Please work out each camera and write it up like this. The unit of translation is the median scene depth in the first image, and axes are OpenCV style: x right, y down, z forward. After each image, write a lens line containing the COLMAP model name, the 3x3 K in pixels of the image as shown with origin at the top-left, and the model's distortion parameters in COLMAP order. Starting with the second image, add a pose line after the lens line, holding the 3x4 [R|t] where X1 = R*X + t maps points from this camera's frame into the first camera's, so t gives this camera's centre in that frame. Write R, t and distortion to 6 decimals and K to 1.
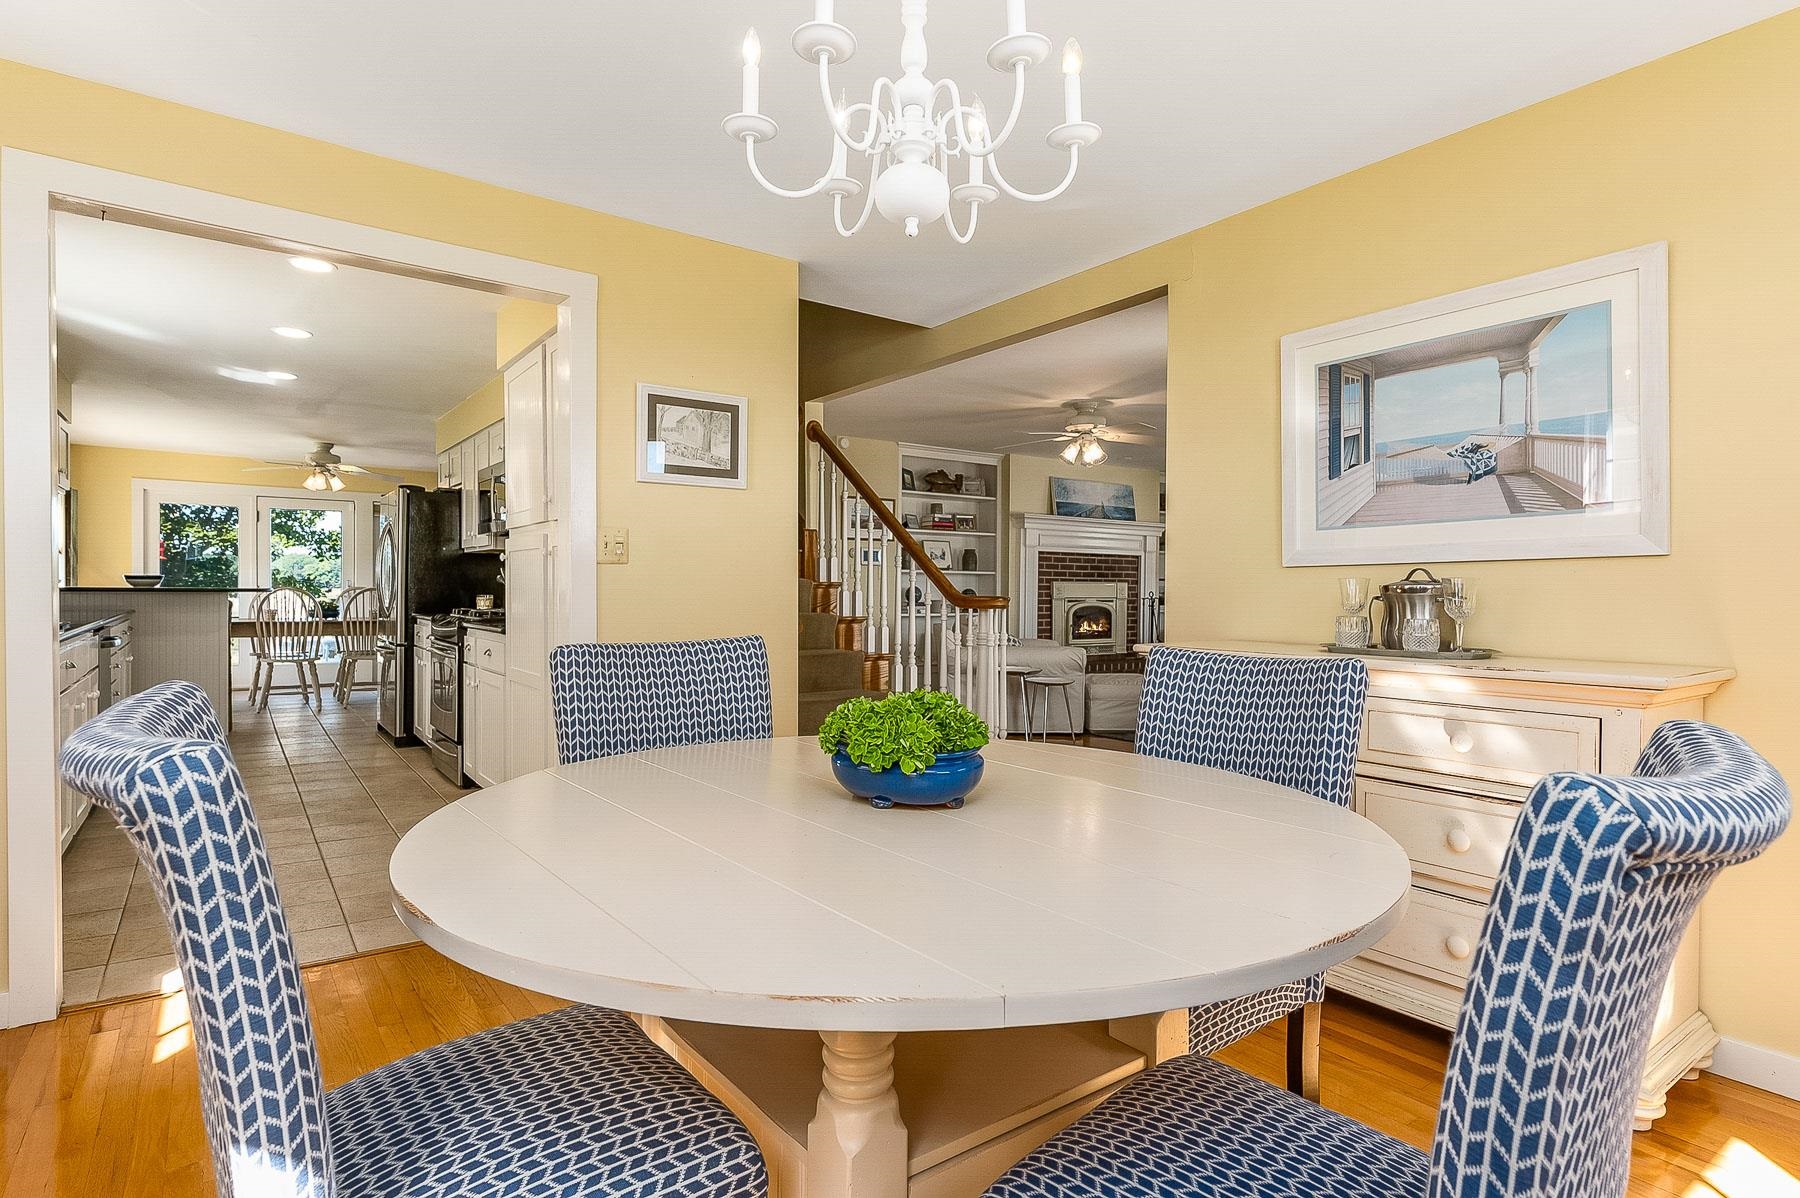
lens RADIAL K [[923.3, 0, 910.9], [0, 923.3, 614.9], [0, 0, 1]] dist [-0.010571, 0.000122]
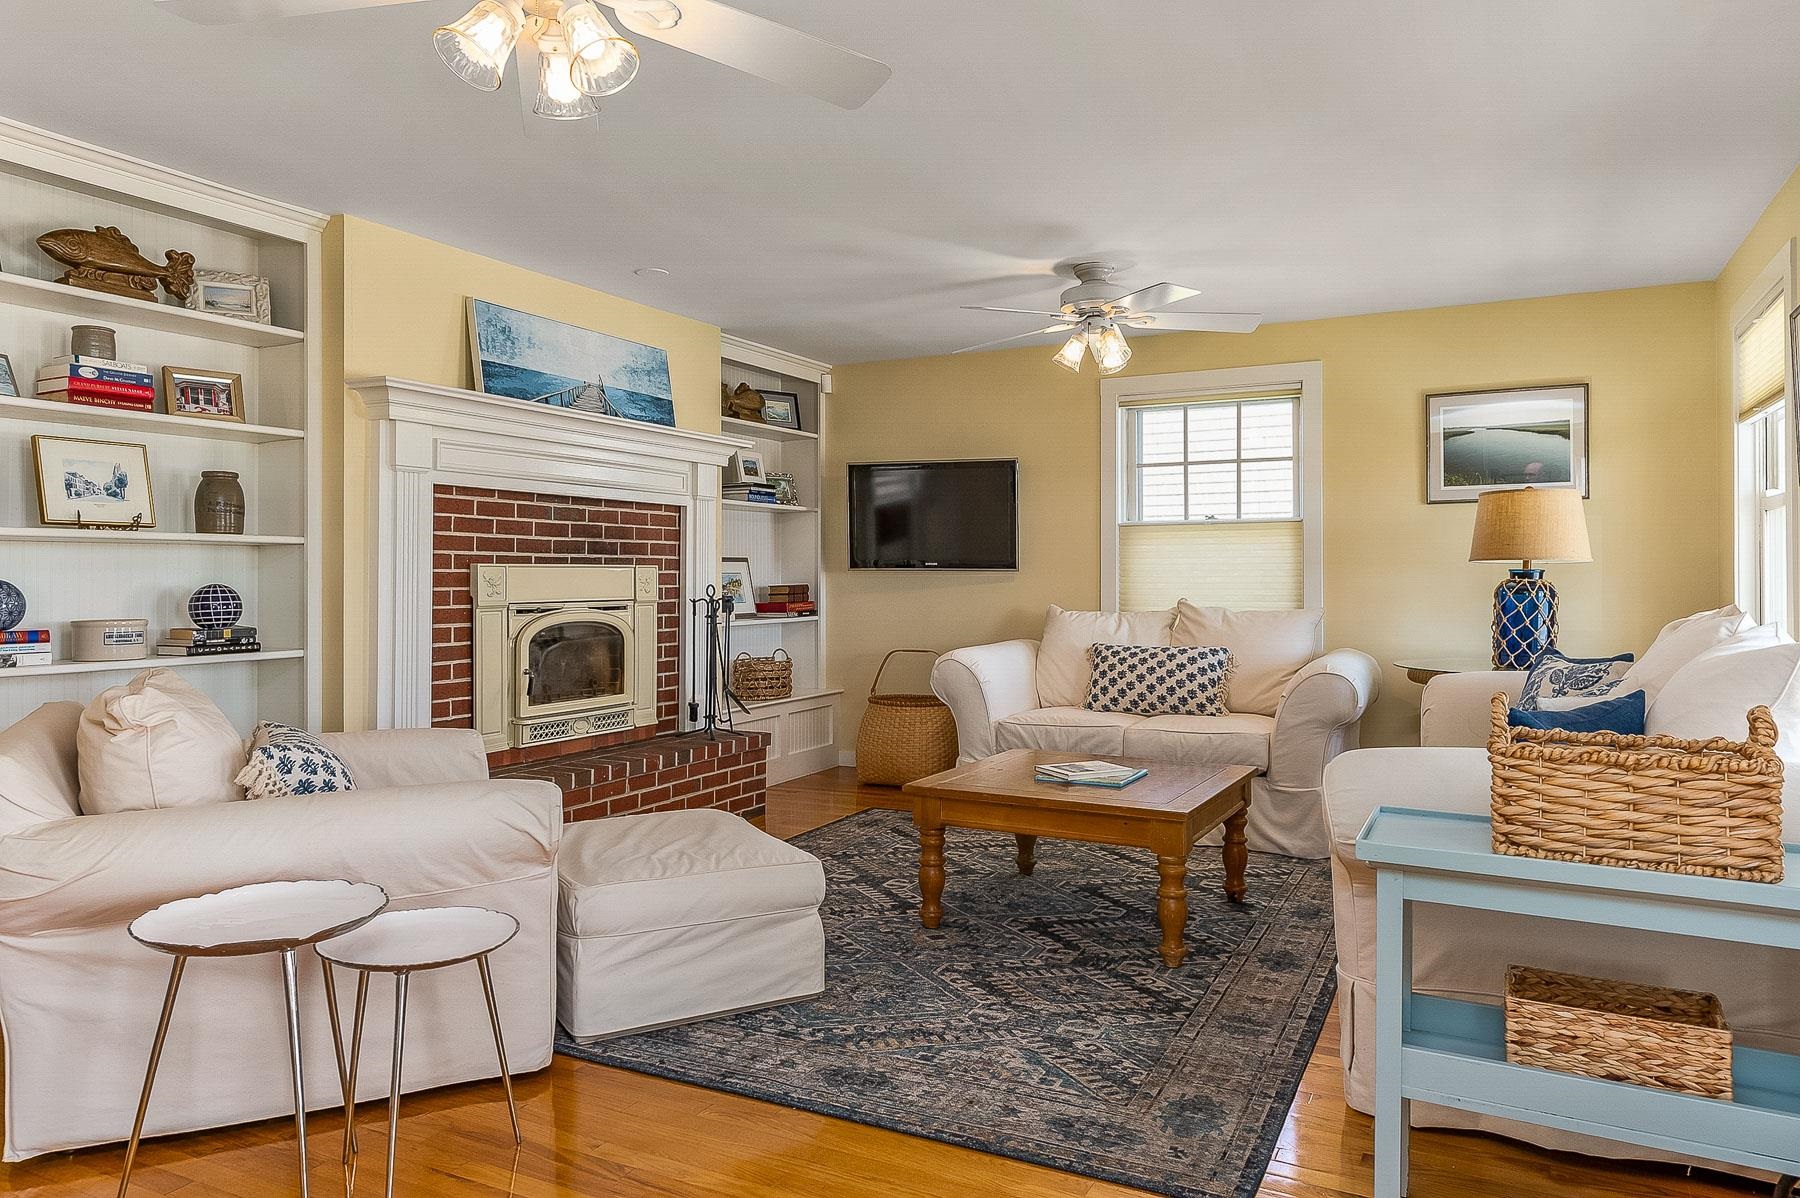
lens RADIAL K [[1198.2, 0, 905.3], [0, 1198.2, 579.5], [0, 0, 1]] dist [0.011094, -0.003003]
pose [[0.894833, -0.005060, 0.446372, 0.089606], [0.013537, 0.999783, -0.015805, -0.018740], [-0.446196, 0.020186, 0.894708, 0.461767]]
